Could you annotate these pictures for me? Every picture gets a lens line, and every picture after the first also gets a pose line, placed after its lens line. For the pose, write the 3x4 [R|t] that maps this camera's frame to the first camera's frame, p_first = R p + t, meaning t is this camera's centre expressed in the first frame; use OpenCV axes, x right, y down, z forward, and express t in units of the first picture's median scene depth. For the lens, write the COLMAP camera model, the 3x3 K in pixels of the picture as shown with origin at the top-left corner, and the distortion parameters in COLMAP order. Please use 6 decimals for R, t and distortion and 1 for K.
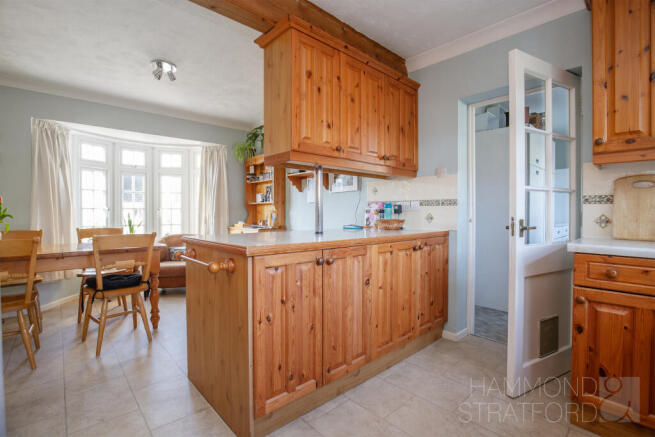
lens RADIAL K [[302.8, 0, 331.0], [0, 302.8, 213.7], [0, 0, 1]] dist [-0.016752, 0.000522]
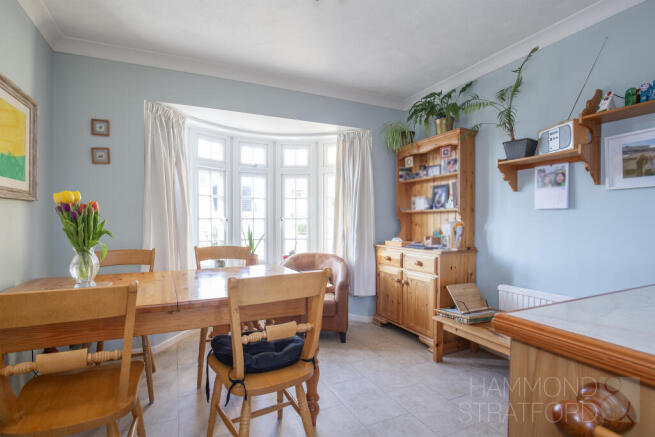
lens RADIAL K [[302.8, 0, 324.4], [0, 302.8, 222.1], [0, 0, 1]] dist [-0.016752, 0.000522]
pose [[0.961263, 0.002067, -0.275624, -0.265781], [-0.001906, 0.999998, 0.000854, -0.009905], [0.275626, -0.000296, 0.961265, 0.294326]]
